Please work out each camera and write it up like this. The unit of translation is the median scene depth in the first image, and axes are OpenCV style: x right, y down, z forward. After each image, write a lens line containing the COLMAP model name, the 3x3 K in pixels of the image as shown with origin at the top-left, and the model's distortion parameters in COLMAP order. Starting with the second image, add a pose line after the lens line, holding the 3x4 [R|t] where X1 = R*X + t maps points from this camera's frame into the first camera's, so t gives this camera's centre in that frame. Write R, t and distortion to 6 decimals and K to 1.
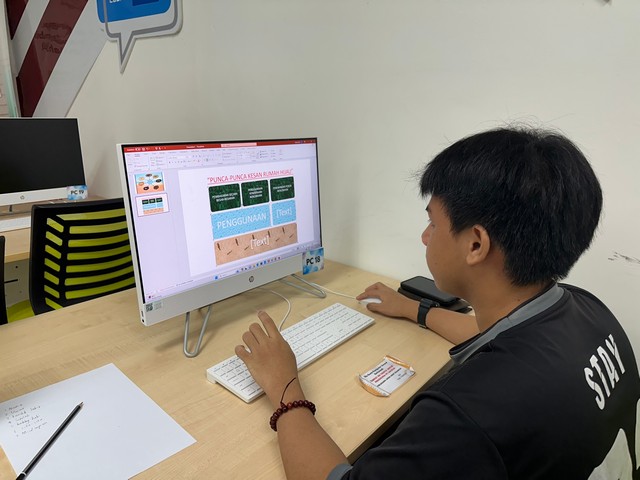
lens RADIAL K [[455.3, 0, 316.4], [0, 455.3, 241.6], [0, 0, 1]] dist [0.040781, -0.077865]
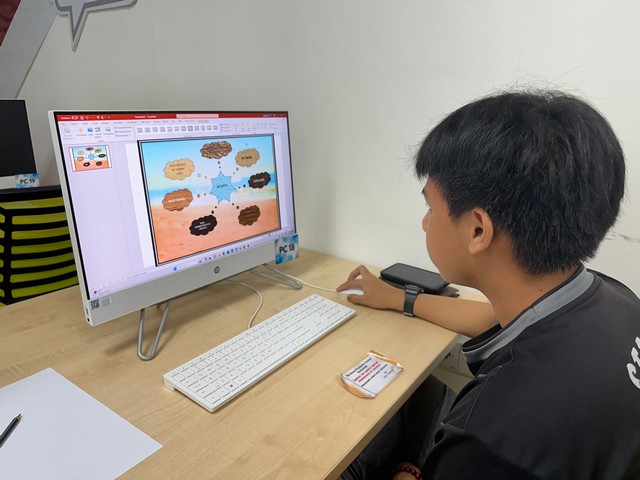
lens RADIAL K [[452.8, 0, 318.8], [0, 452.8, 248.1], [0, 0, 1]] dist [-0.009122, -0.007699]
pose [[0.998074, -0.020357, 0.058594, 0.004633], [0.018678, 0.999403, 0.029058, 0.020314], [-0.059151, -0.027908, 0.997859, 0.123926]]
